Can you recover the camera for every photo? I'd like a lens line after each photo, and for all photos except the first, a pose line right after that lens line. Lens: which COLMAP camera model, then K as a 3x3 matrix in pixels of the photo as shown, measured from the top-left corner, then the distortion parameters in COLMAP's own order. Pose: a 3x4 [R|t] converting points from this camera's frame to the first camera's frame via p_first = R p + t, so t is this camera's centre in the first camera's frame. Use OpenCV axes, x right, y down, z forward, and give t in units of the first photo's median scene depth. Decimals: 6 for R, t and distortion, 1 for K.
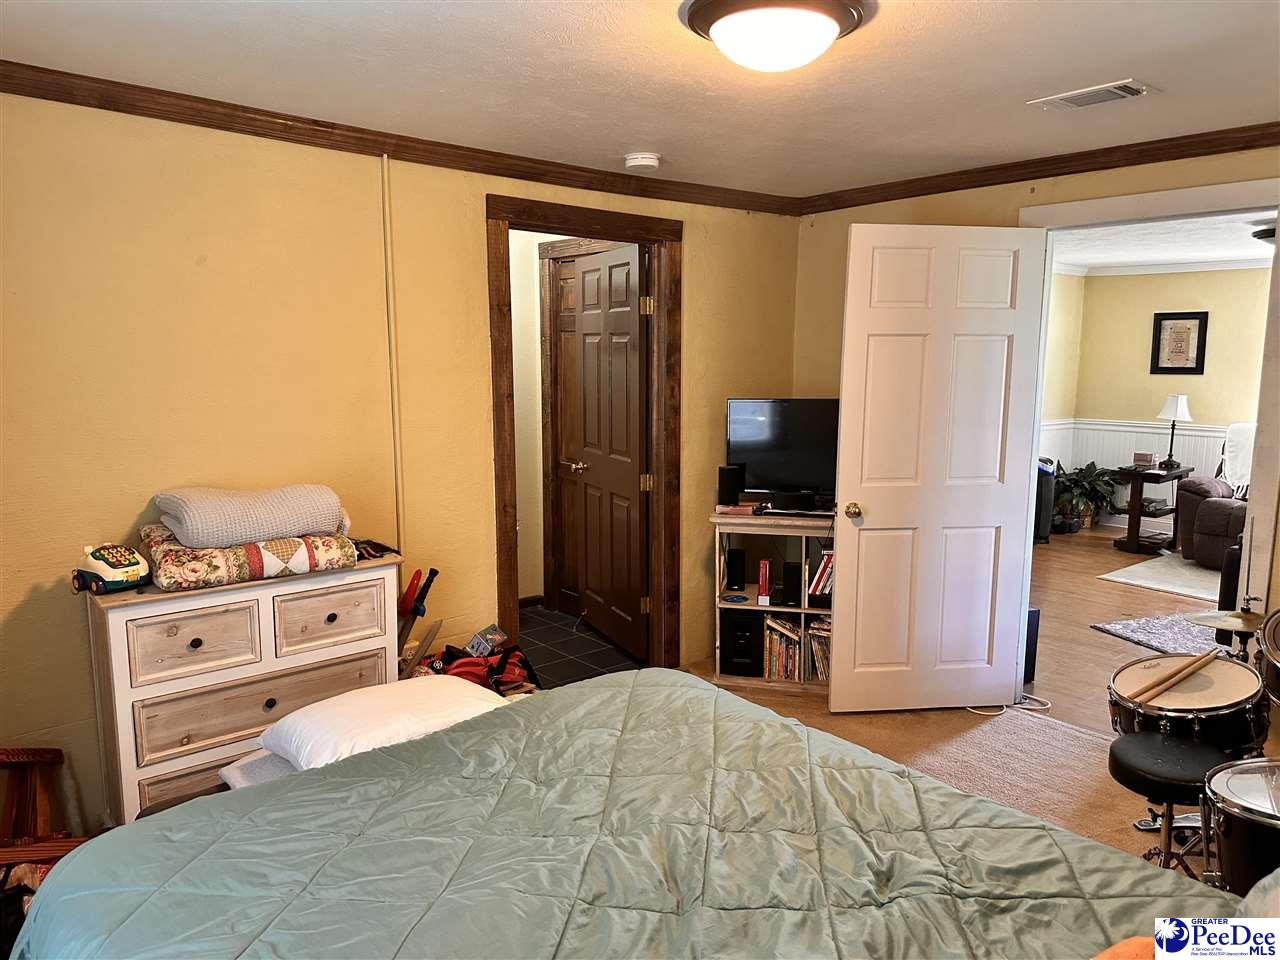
lens RADIAL K [[911.9, 0, 640.5], [0, 911.9, 483.4], [0, 0, 1]] dist [0.035028, -0.038925]
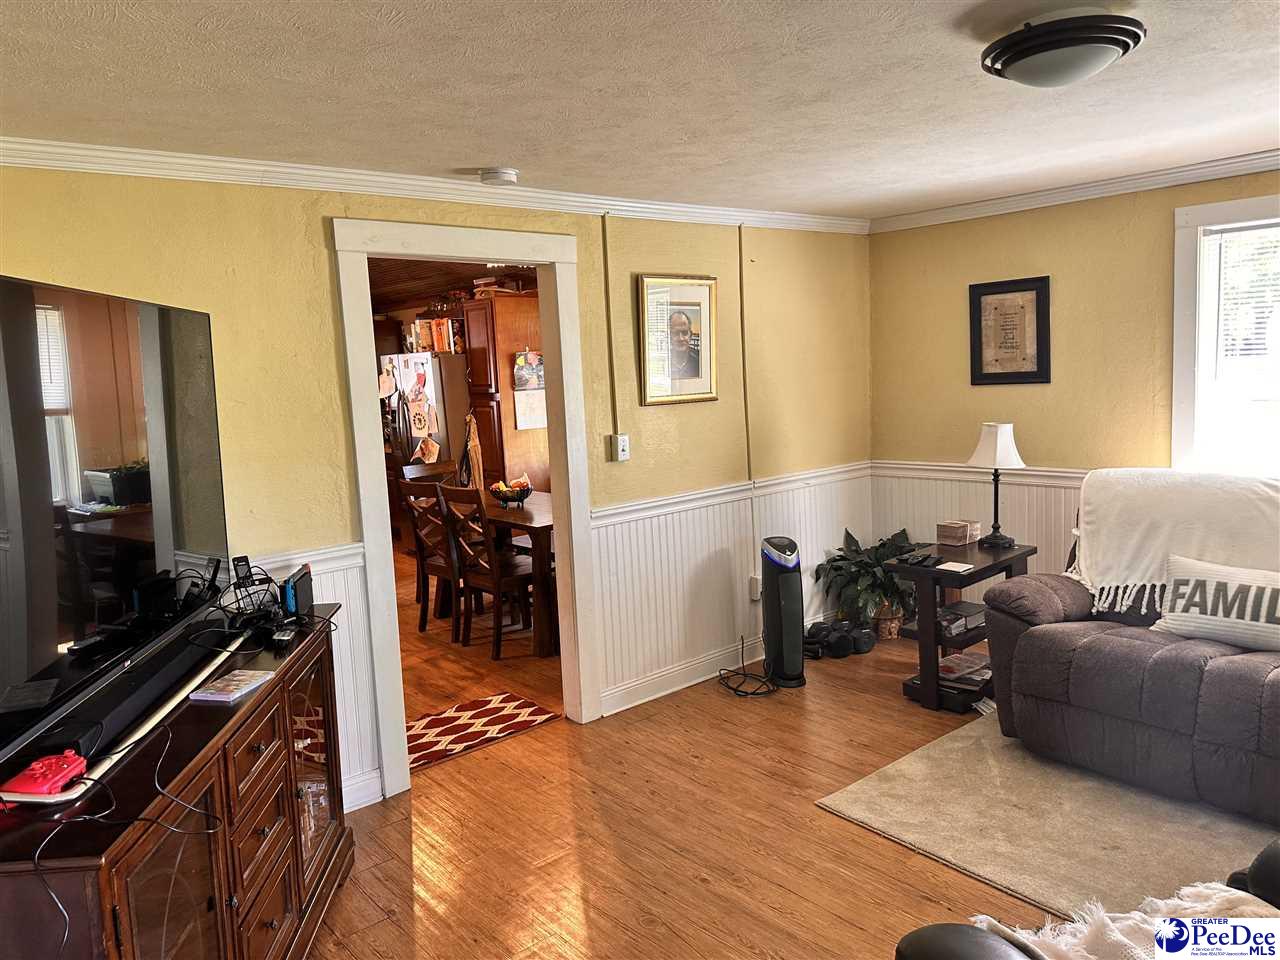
lens RADIAL K [[911.9, 0, 641.4], [0, 911.9, 479.4], [0, 0, 1]] dist [0.035028, -0.038925]
pose [[0.998539, -0.053936, 0.003309, 0.345937], [0.053974, 0.998461, -0.012713, -0.063647], [-0.002618, 0.012873, 0.999914, 0.414089]]
